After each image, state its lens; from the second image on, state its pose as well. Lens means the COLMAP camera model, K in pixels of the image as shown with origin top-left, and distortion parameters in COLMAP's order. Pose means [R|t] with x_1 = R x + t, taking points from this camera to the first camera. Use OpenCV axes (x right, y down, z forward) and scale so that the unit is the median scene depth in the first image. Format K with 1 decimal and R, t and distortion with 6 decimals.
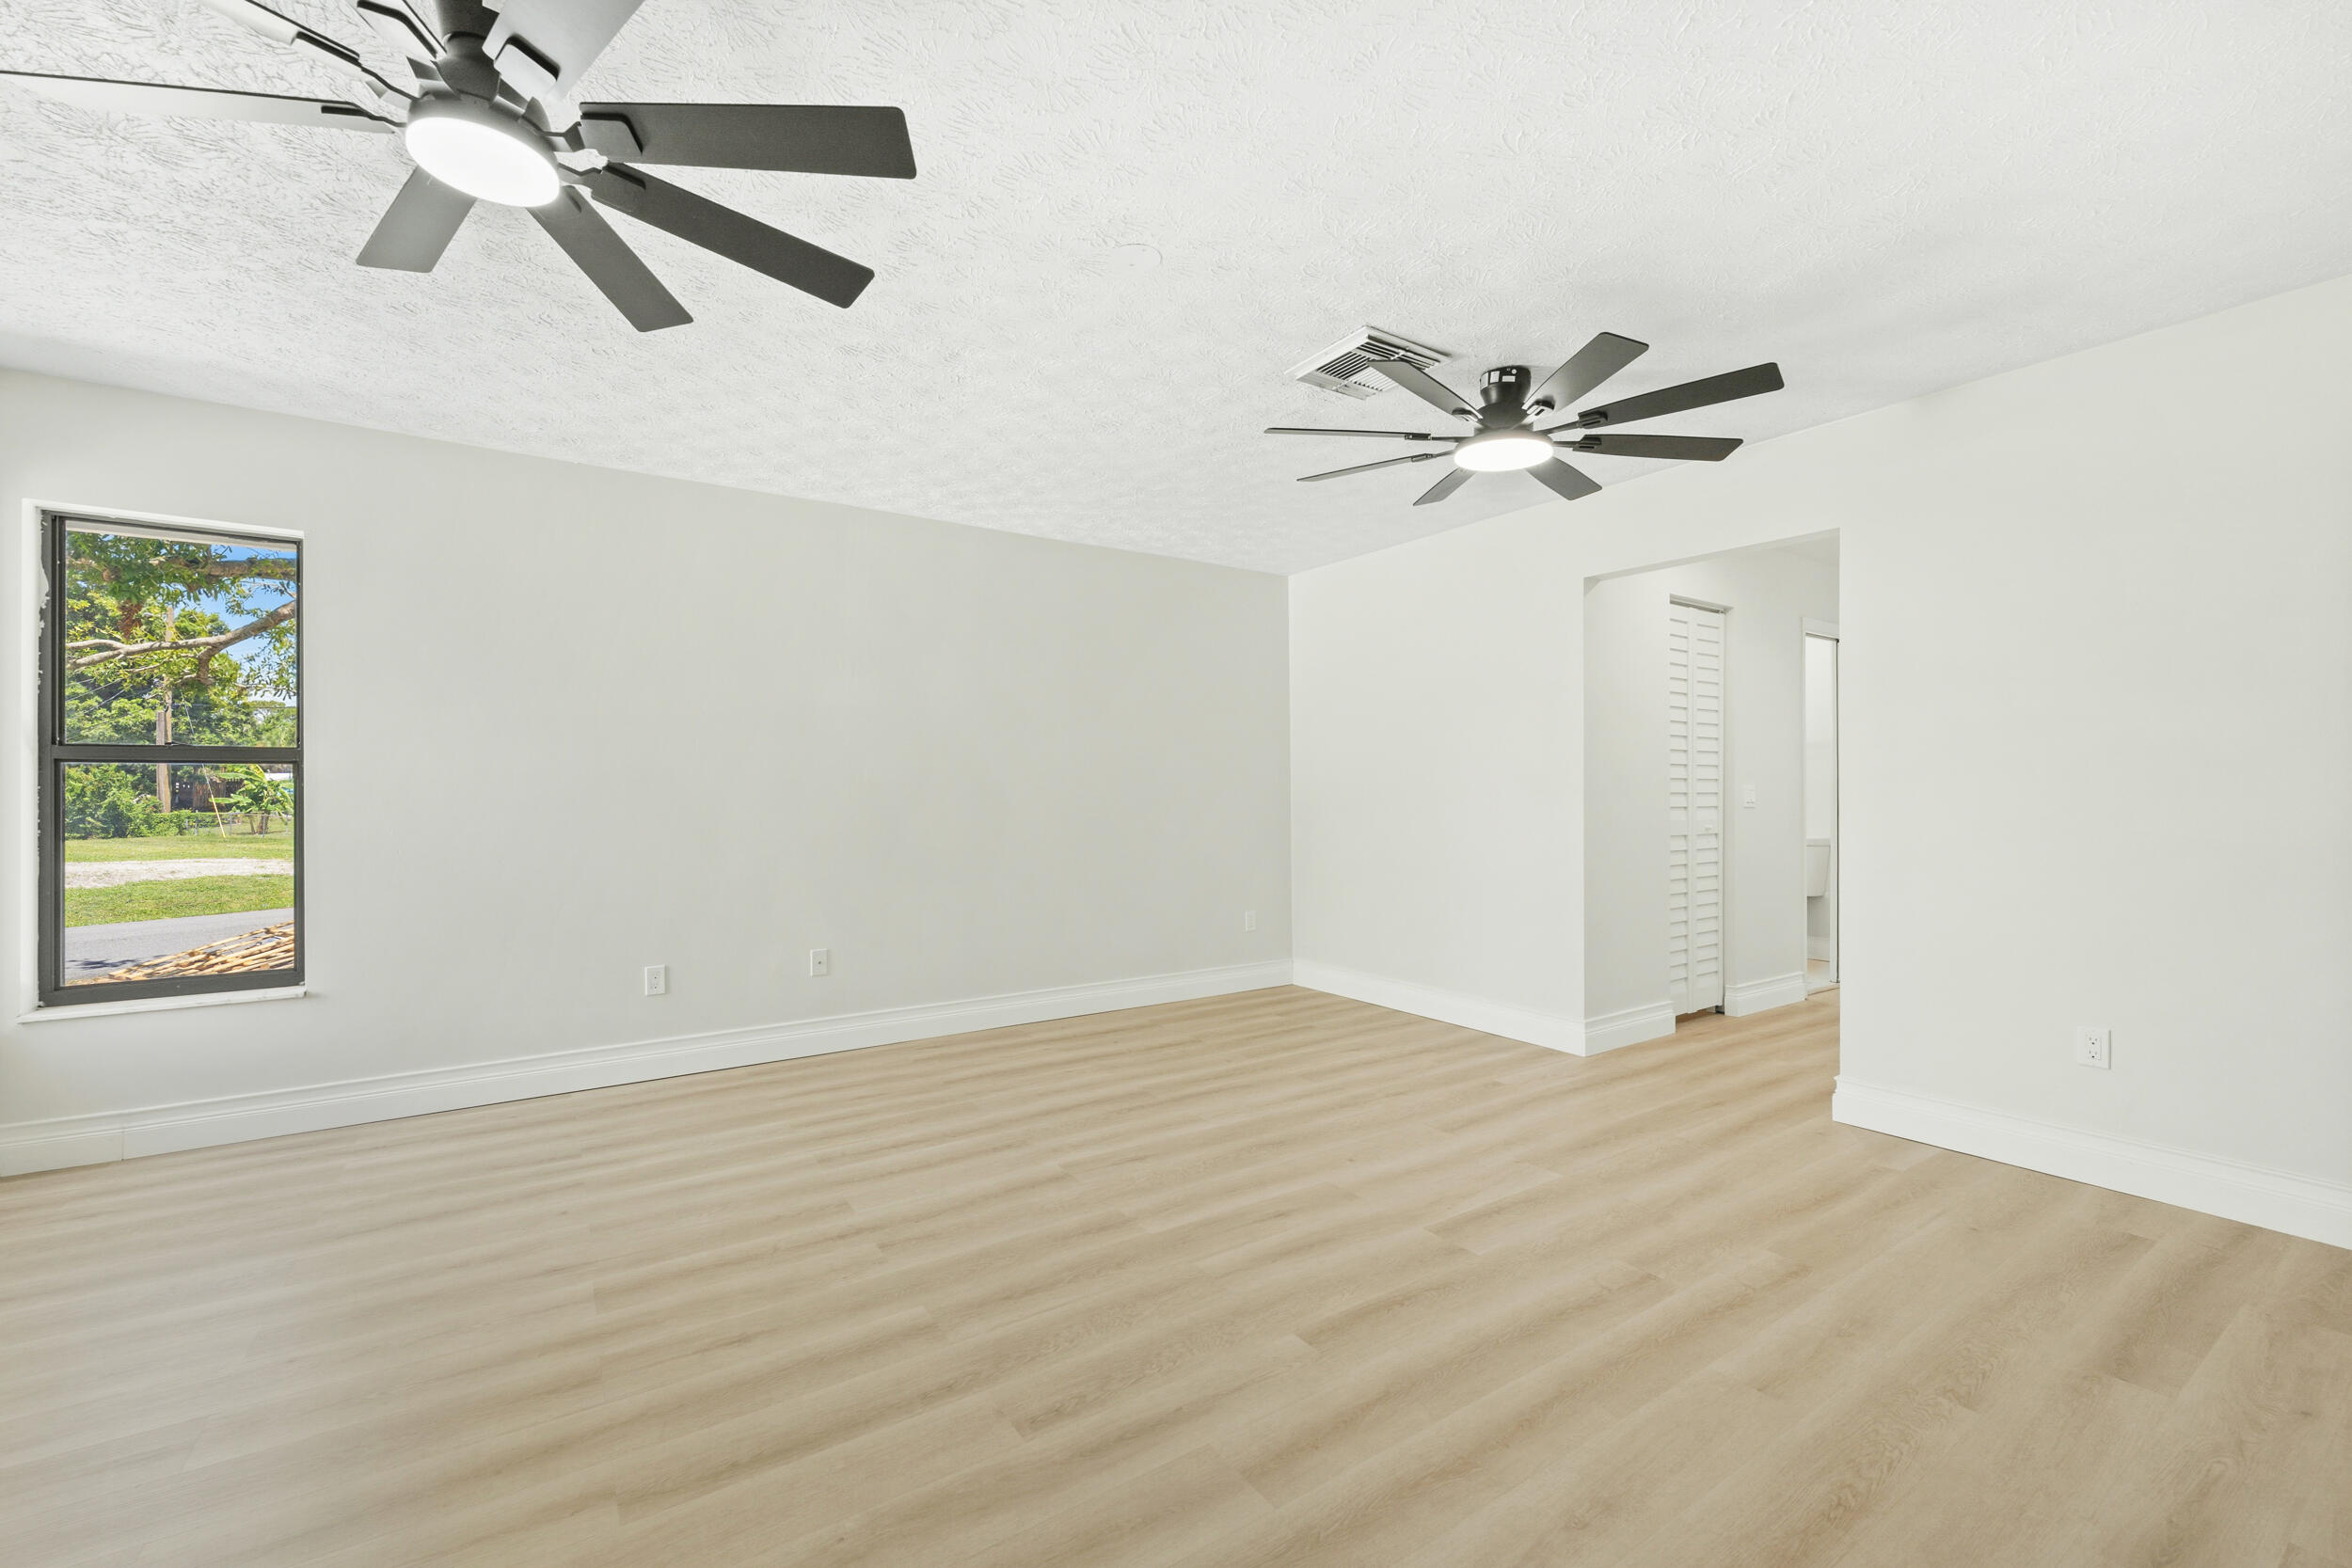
lens RADIAL K [[962.2, 0, 1180.9], [0, 962.2, 789.5], [0, 0, 1]] dist [-0.002016, -0.000185]
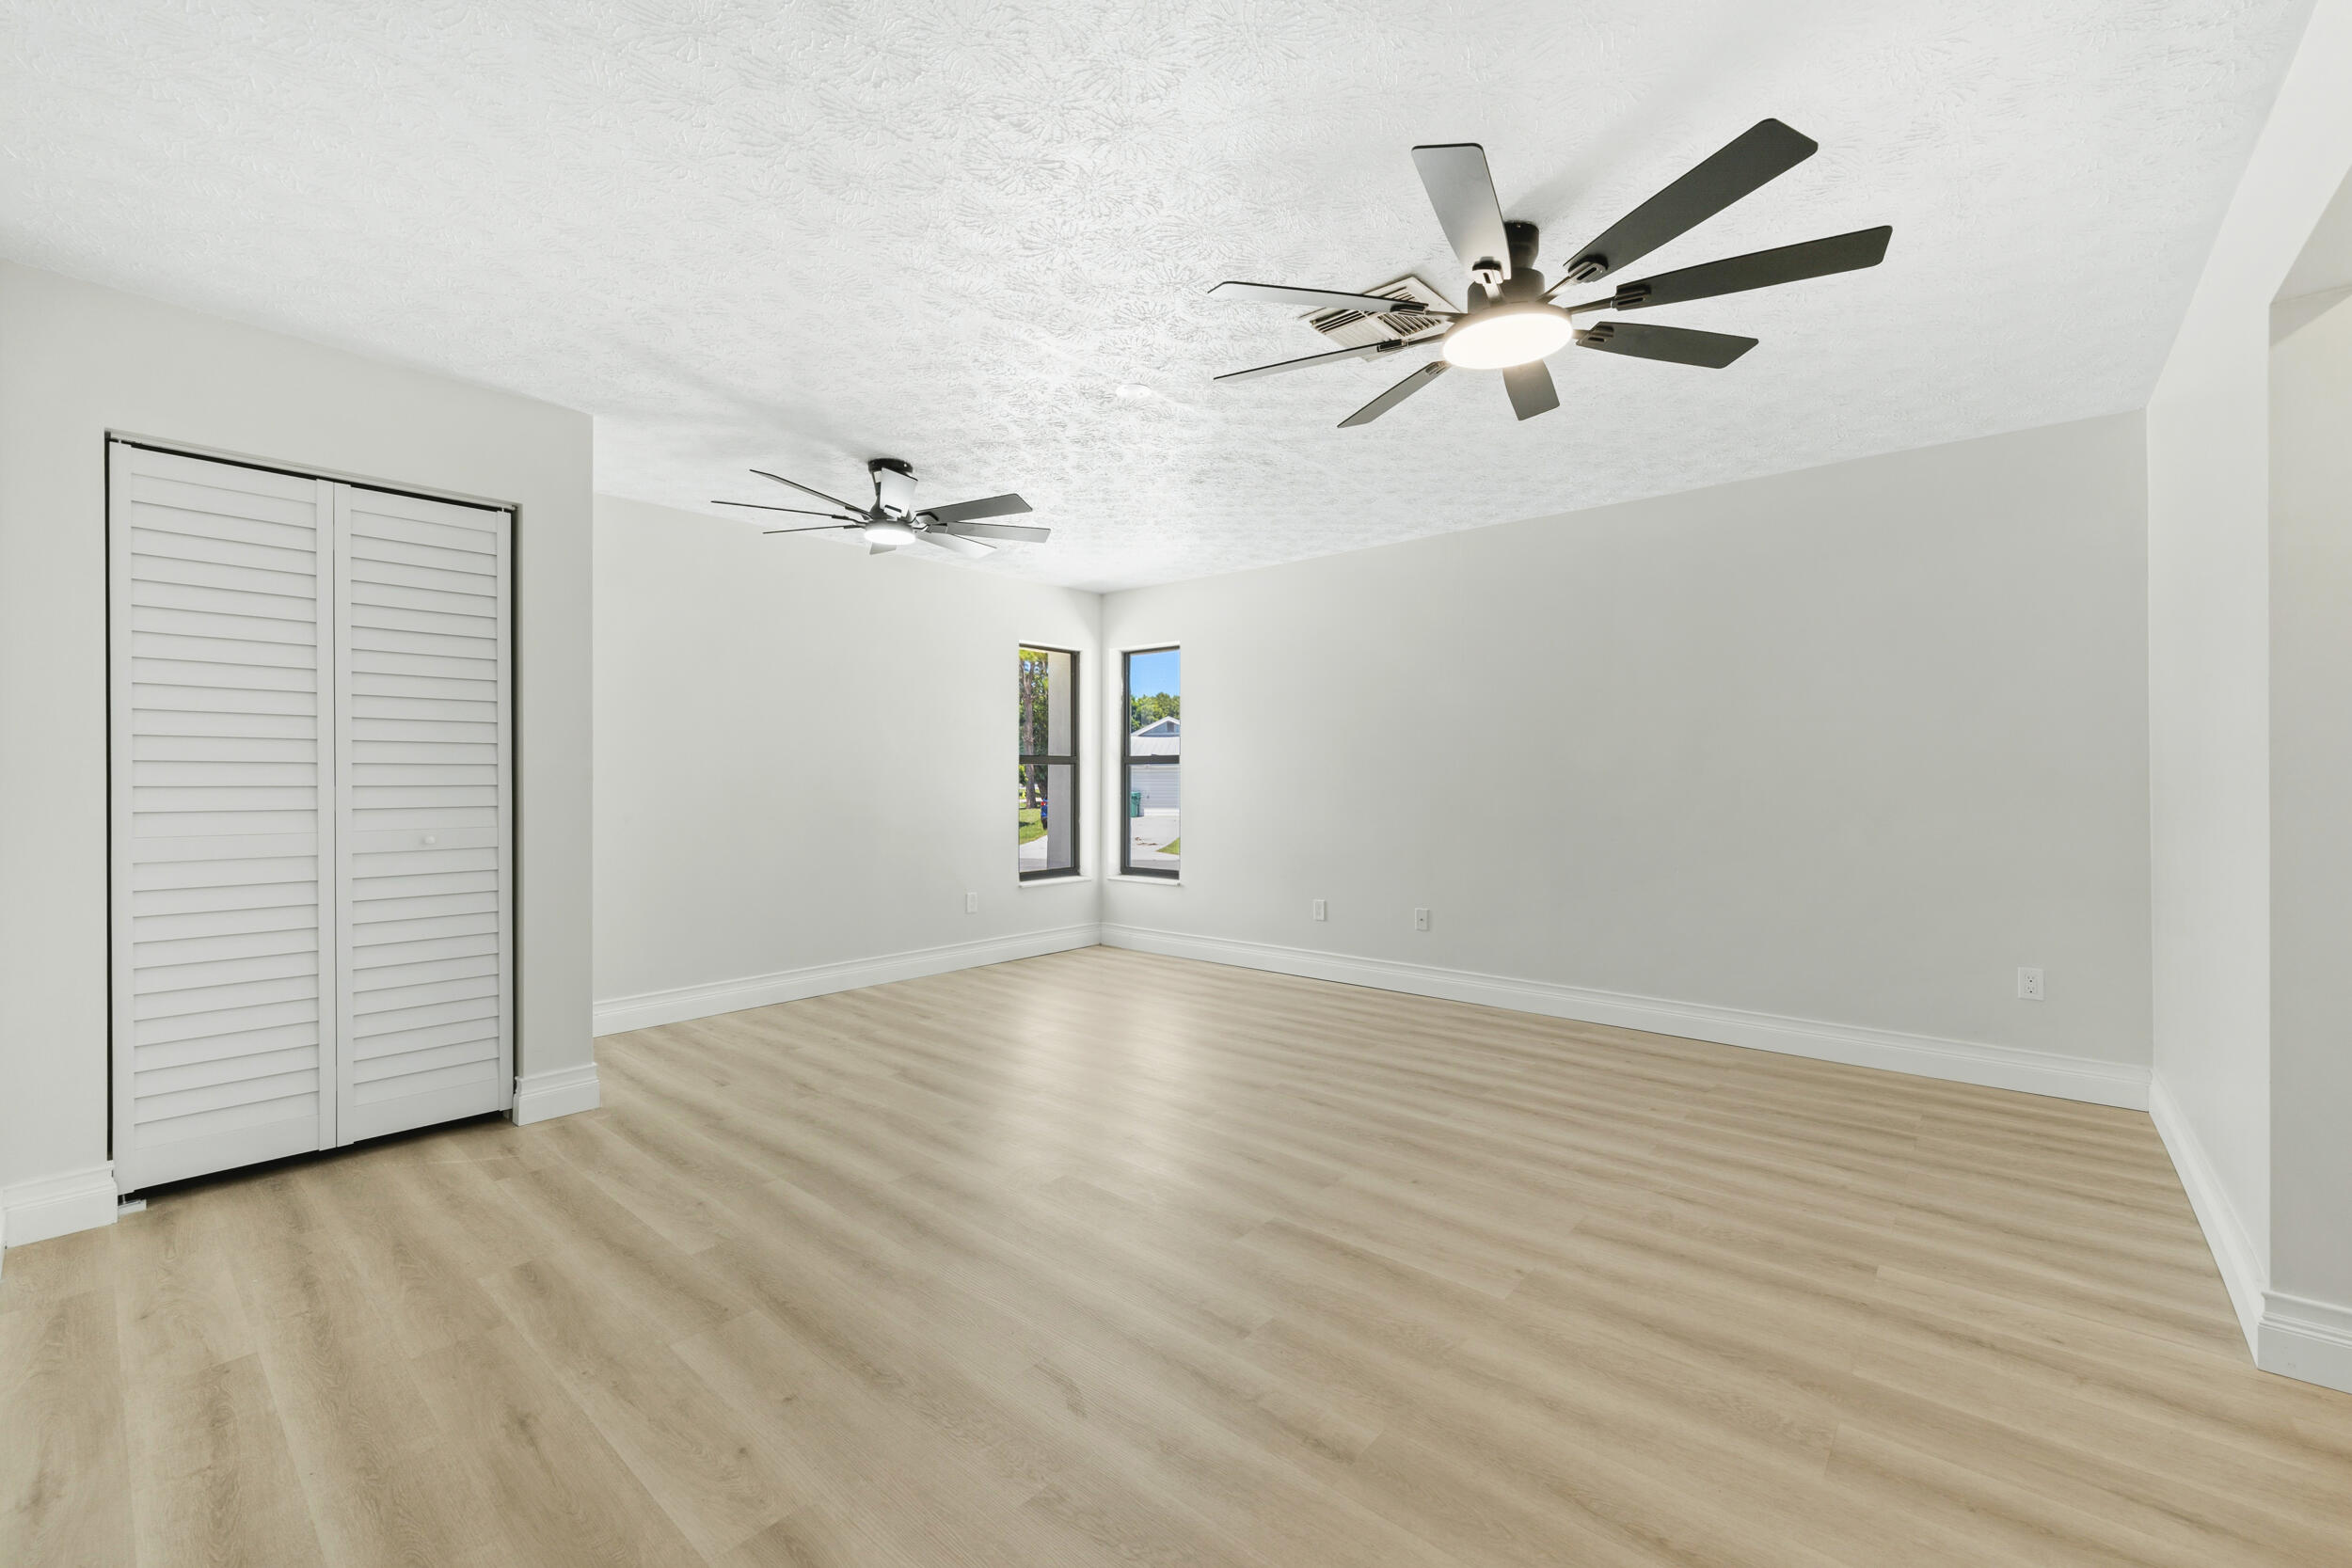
lens RADIAL K [[962.2, 0, 1171.0], [0, 962.2, 785.8], [0, 0, 1]] dist [-0.002016, -0.000185]
pose [[0.258625, 0.010548, -0.965920, 0.813386], [0.000451, 0.999939, 0.011040, -0.002352], [0.965978, -0.003291, 0.258604, 0.437797]]
